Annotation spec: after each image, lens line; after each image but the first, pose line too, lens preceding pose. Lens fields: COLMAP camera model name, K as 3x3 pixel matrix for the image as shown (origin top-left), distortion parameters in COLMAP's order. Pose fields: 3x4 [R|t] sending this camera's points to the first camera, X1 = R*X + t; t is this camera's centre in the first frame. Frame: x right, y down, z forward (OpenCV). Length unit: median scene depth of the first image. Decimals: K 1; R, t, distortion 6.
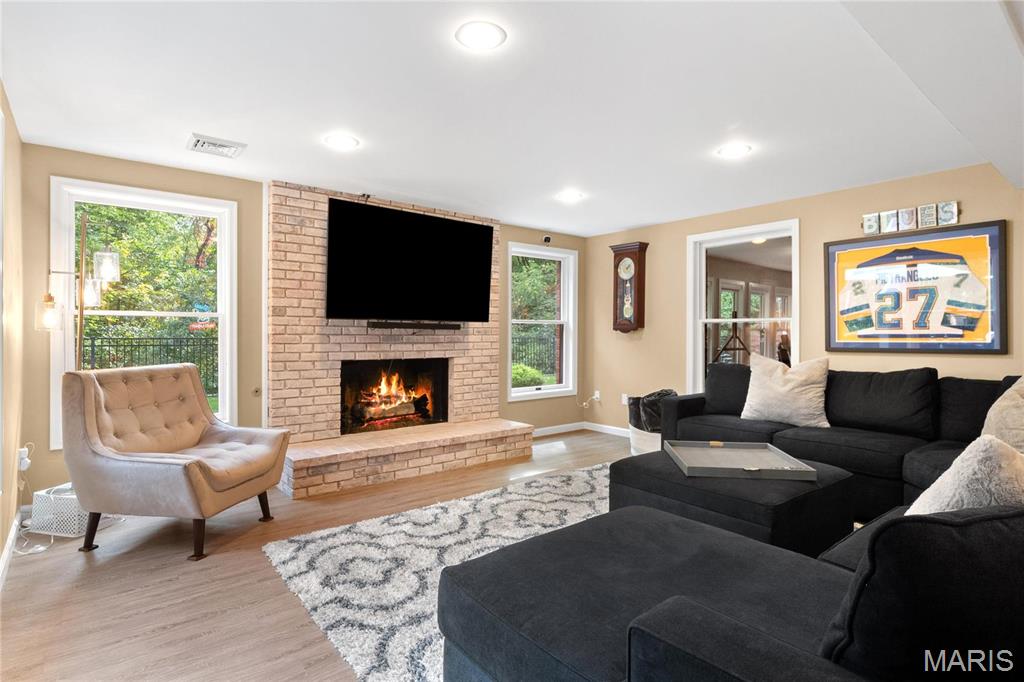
lens RADIAL K [[517.4, 0, 513.1], [0, 517.4, 333.6], [0, 0, 1]] dist [-0.002174, -0.004947]
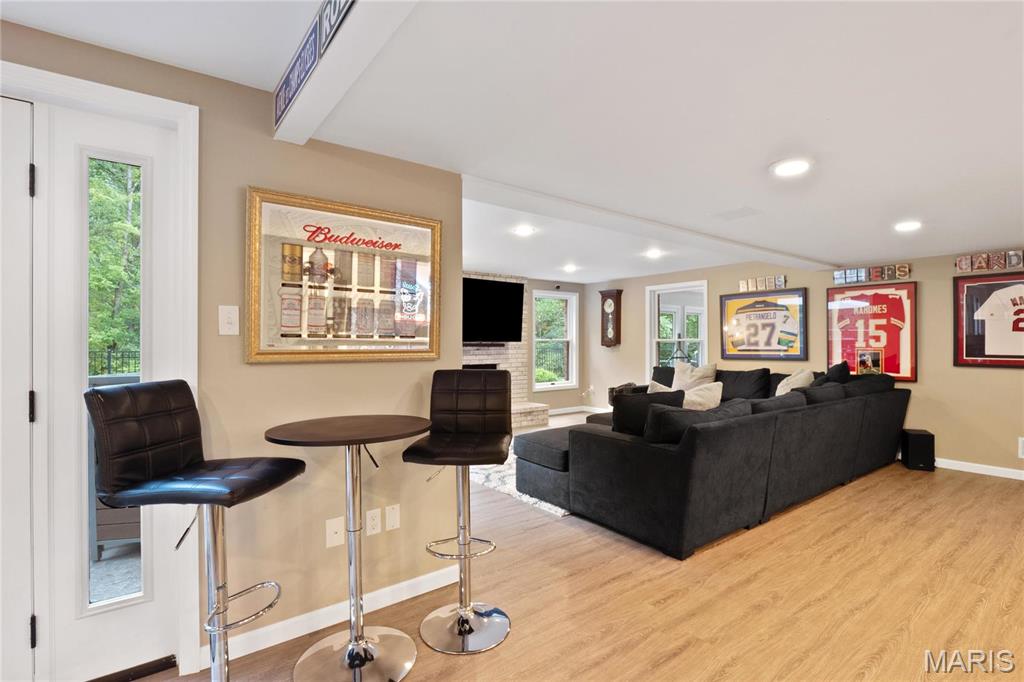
lens RADIAL K [[484.8, 0, 503.4], [0, 484.8, 344.3], [0, 0, 1]] dist [-0.008741, -0.001027]
pose [[0.998016, -0.005745, -0.062693, -0.008105], [0.006133, 0.999963, 0.006011, -0.024309], [0.062656, -0.006384, 0.998015, -0.542145]]
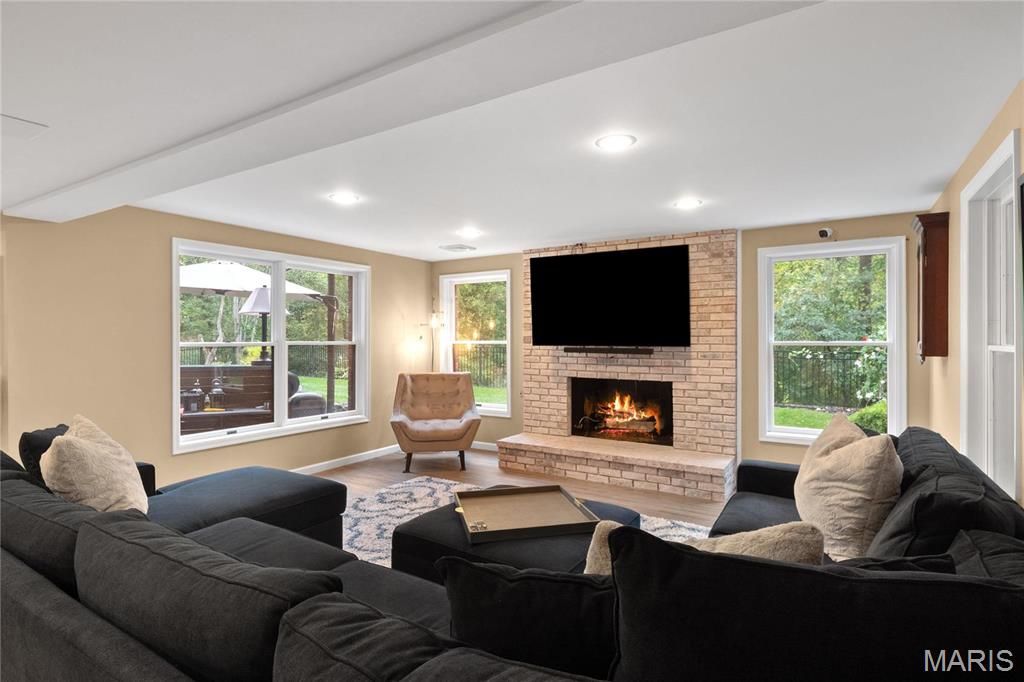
lens RADIAL K [[517.4, 0, 515.1], [0, 517.4, 344.9], [0, 0, 1]] dist [-0.002174, -0.004947]
pose [[0.328846, 0.006201, -0.944363, 0.748800], [-0.002365, 0.999981, 0.005742, -0.030524], [0.944381, 0.000345, 0.328854, 0.410832]]
